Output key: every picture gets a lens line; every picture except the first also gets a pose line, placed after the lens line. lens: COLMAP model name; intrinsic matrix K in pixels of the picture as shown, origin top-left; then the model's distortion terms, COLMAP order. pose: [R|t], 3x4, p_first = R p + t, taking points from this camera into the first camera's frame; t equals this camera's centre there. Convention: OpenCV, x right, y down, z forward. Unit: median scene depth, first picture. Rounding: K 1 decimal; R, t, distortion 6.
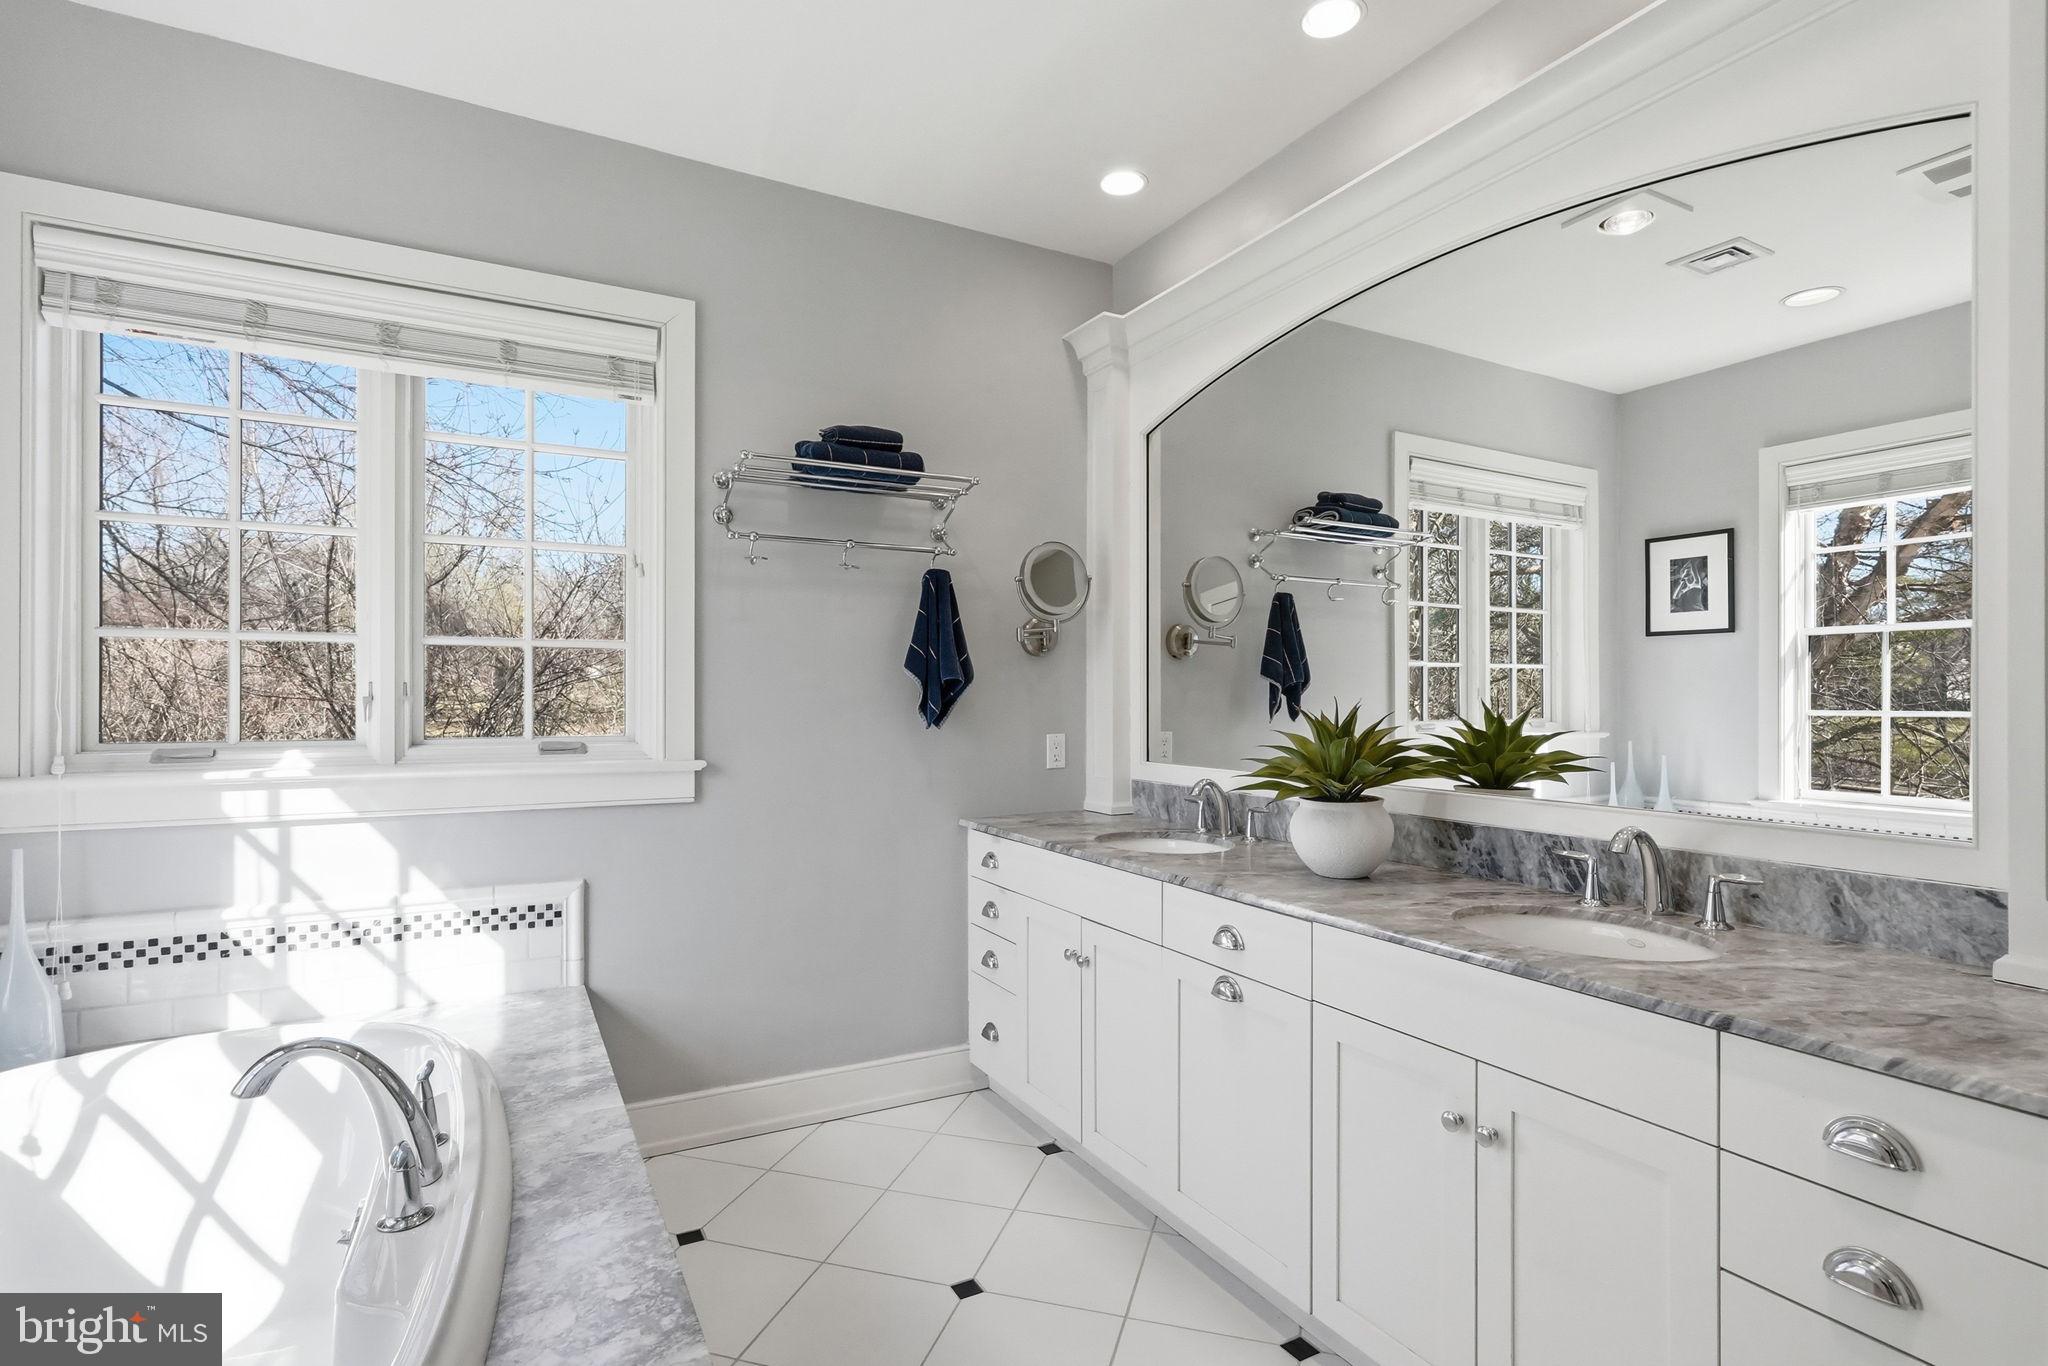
lens RADIAL K [[982.4, 0, 1034.5], [0, 982.4, 694.5], [0, 0, 1]] dist [-0.006480, 0.005399]
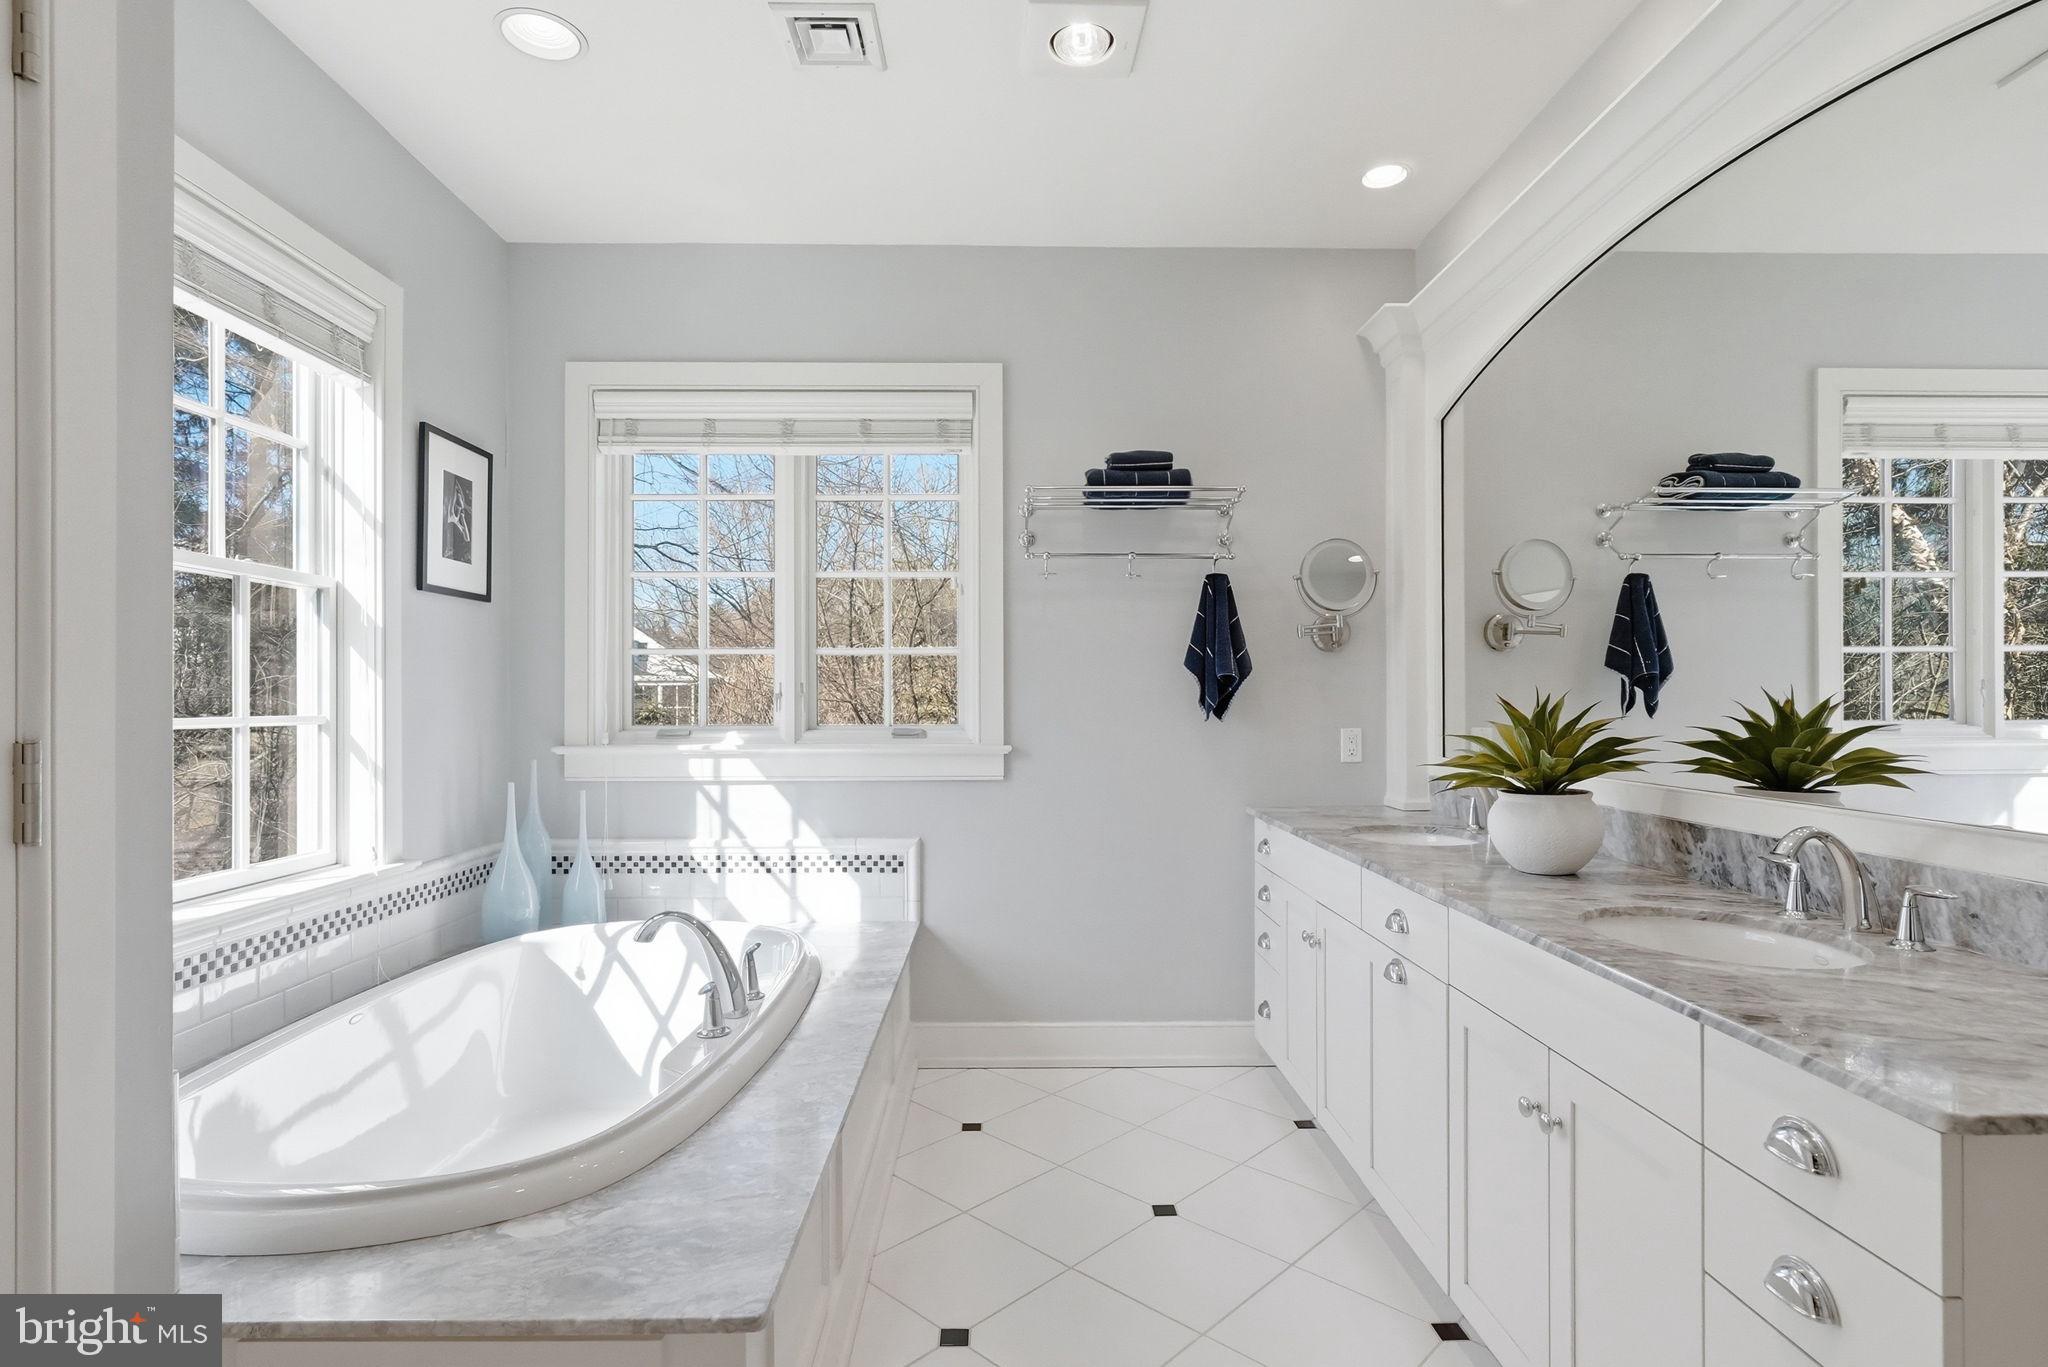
lens RADIAL K [[982.4, 0, 1020.4], [0, 982.4, 698.4], [0, 0, 1]] dist [-0.006480, 0.005399]
pose [[0.891069, -0.004526, -0.453846, 0.240215], [0.005241, 0.999986, 0.000316, 0.009812], [0.453838, -0.002660, 0.891080, -0.068300]]
